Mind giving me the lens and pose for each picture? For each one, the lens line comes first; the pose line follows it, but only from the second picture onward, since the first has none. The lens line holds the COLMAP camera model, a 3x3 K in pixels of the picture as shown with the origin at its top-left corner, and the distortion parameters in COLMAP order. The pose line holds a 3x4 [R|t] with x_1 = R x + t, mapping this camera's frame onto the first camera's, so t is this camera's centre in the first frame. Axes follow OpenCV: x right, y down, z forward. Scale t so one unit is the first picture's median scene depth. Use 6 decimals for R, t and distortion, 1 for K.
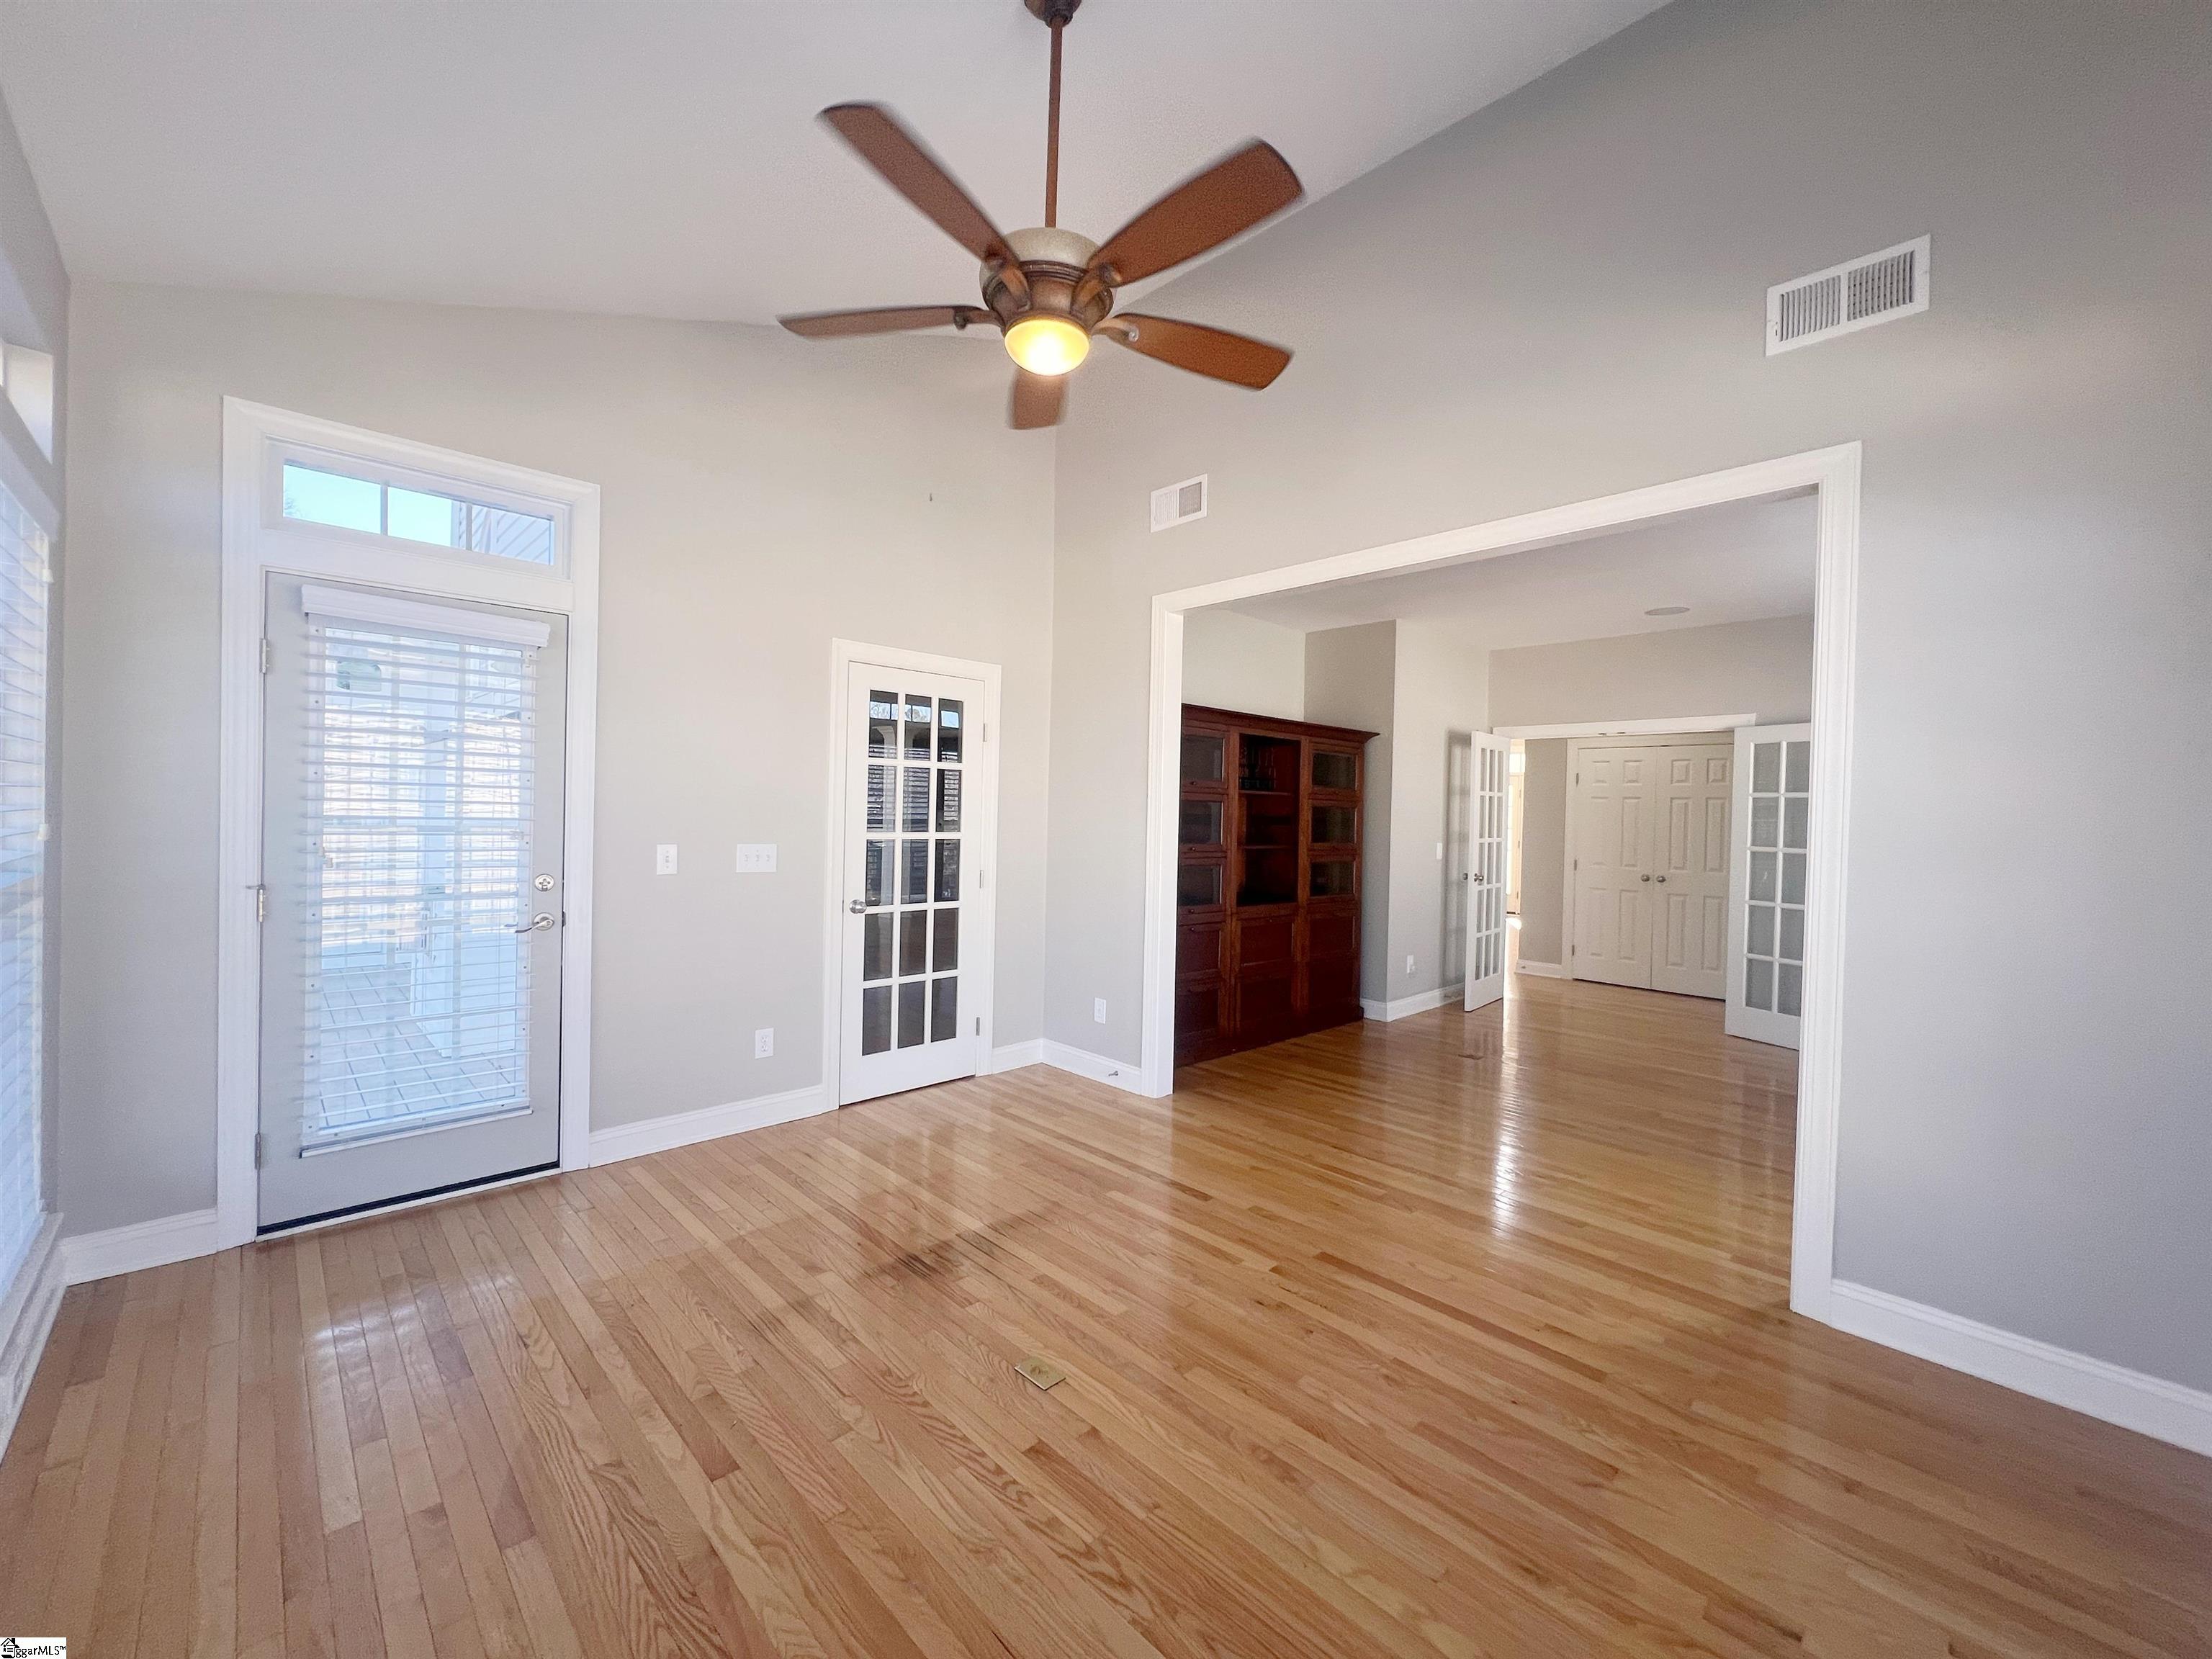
lens RADIAL K [[887.9, 0, 1100.2], [0, 887.9, 814.2], [0, 0, 1]] dist [-0.005672, 0.001216]
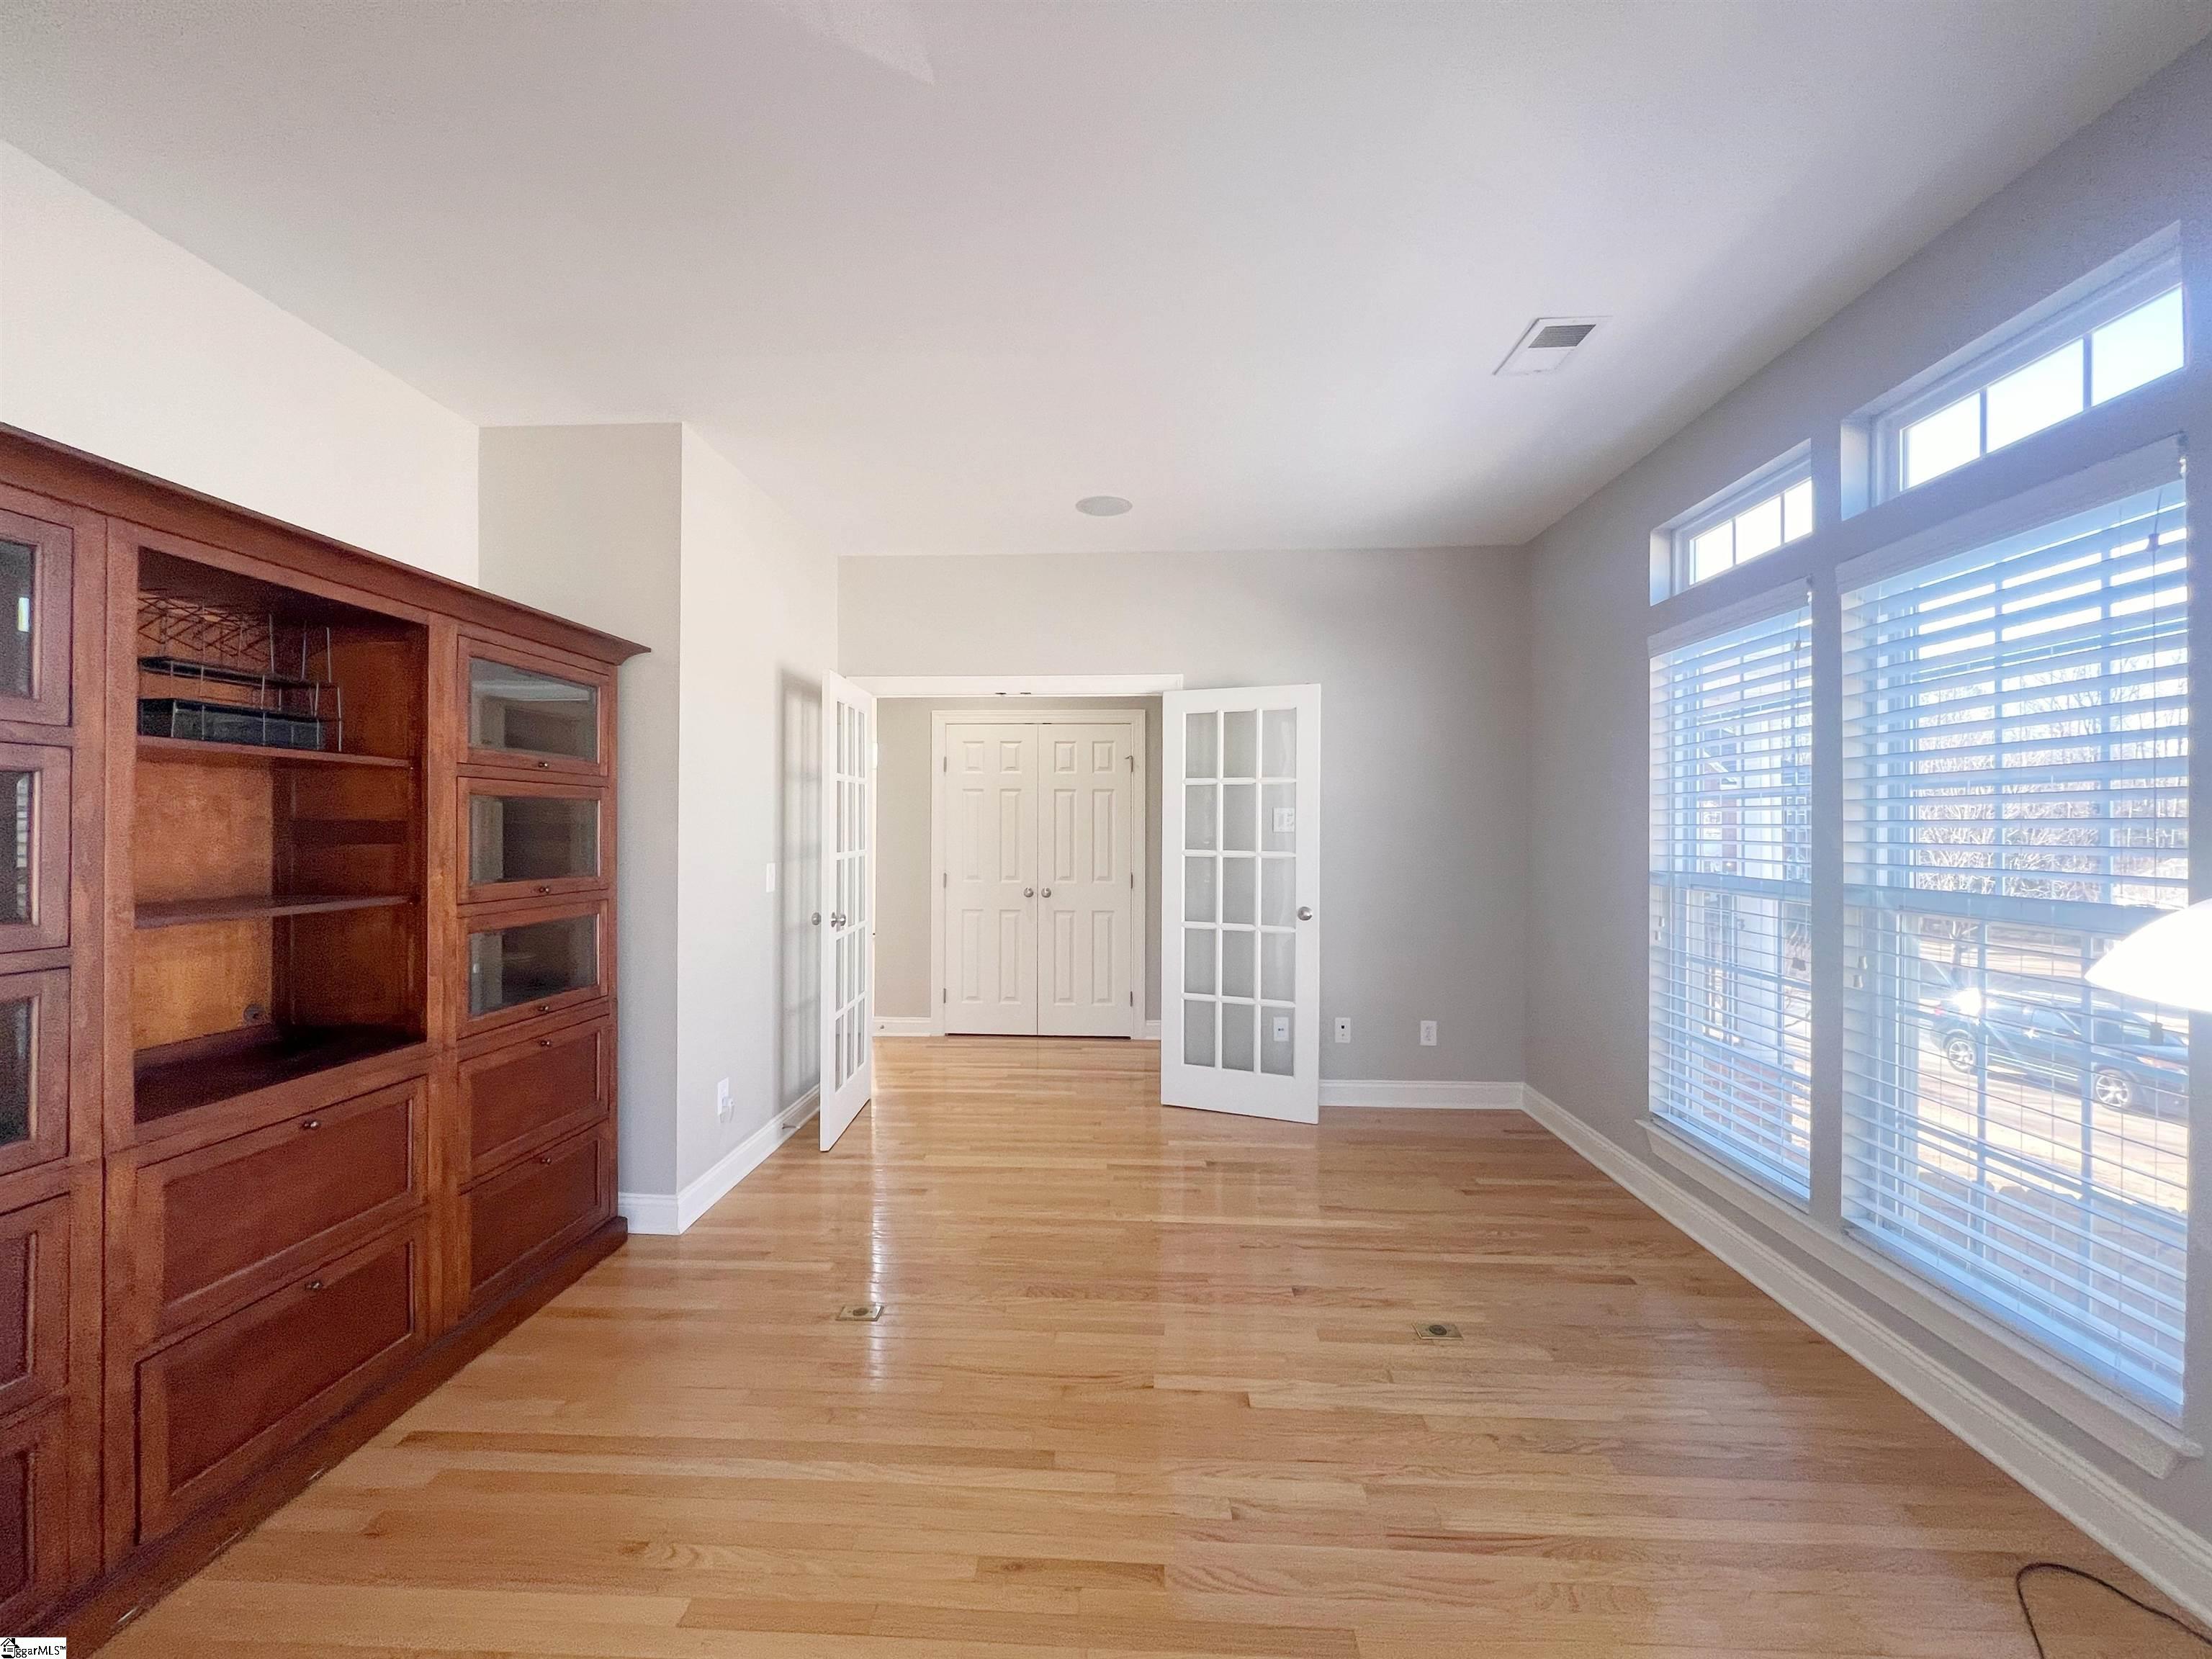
lens RADIAL K [[887.9, 0, 1097.6], [0, 887.9, 818.5], [0, 0, 1]] dist [-0.005672, 0.001216]
pose [[0.732901, -0.016526, 0.680135, 0.161450], [0.017250, 0.999835, 0.005706, 0.004331], [-0.680117, 0.007550, 0.733065, 0.474436]]
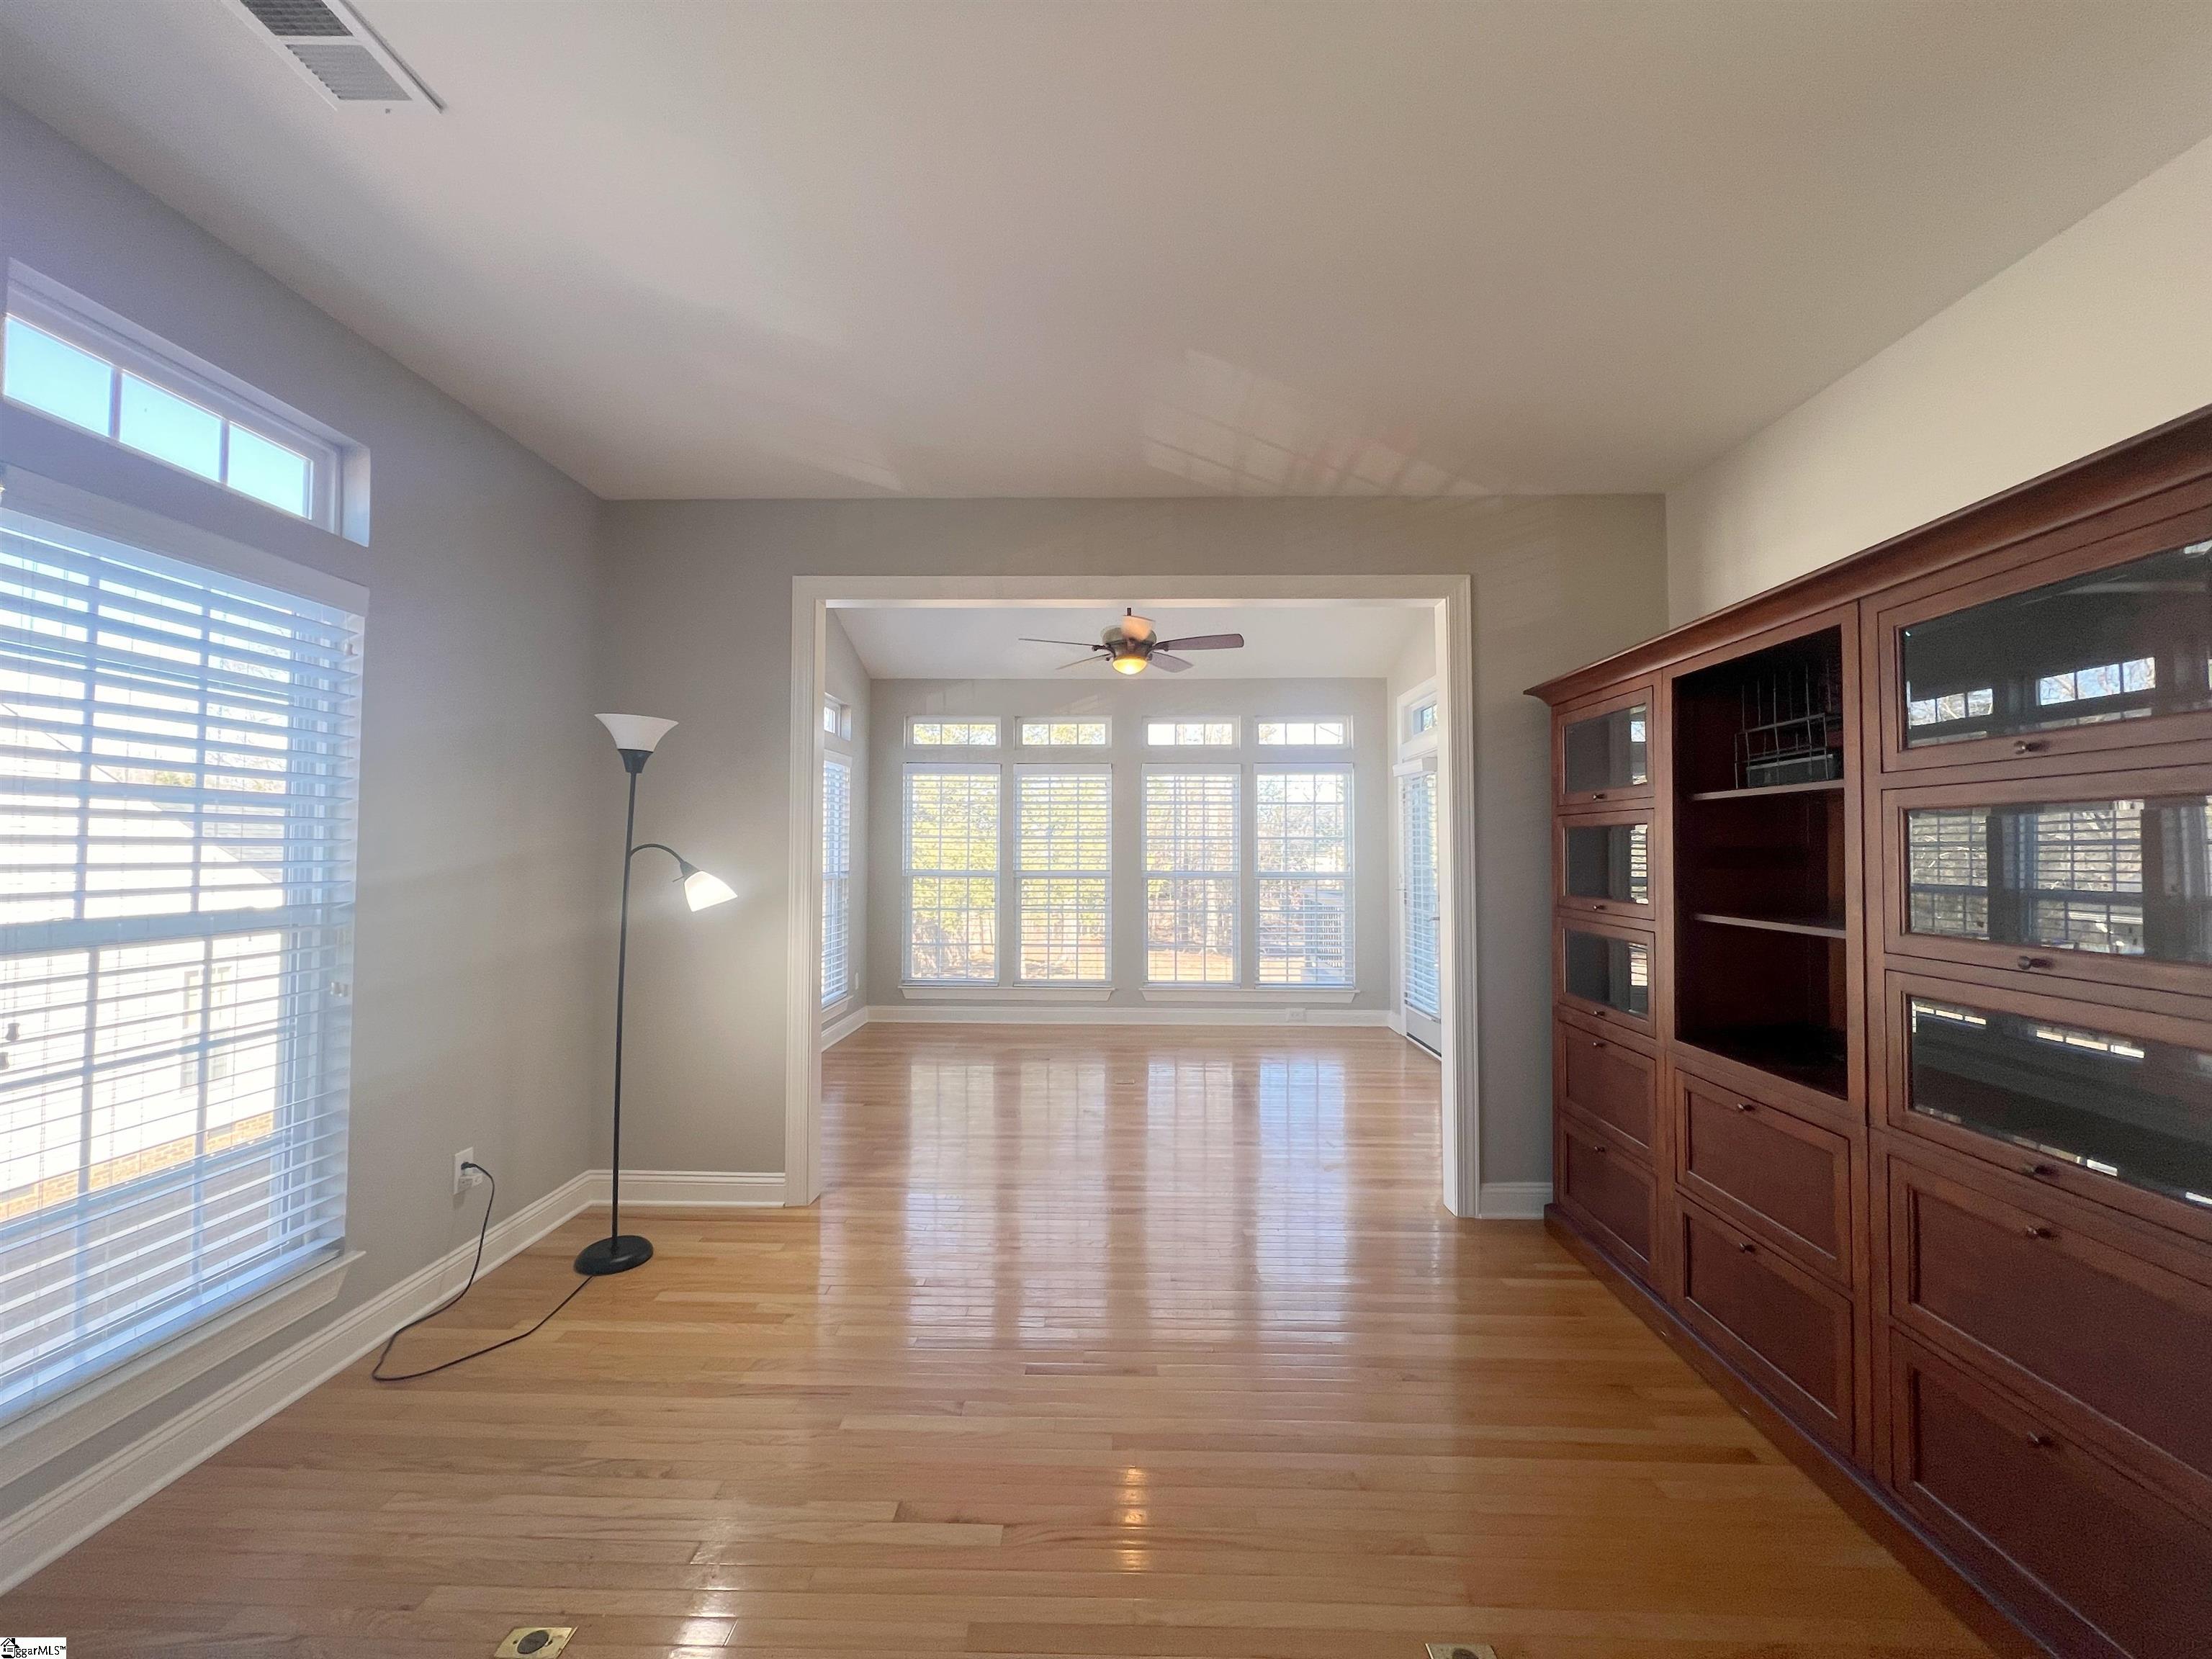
lens RADIAL K [[887.9, 0, 1113.6], [0, 887.9, 827.8], [0, 0, 1]] dist [-0.005672, 0.001216]
pose [[-0.701747, -0.042117, -0.711181, 0.610429], [-0.021913, 0.999055, -0.037543, 0.013096], [0.712089, -0.010762, -0.702006, 0.957604]]
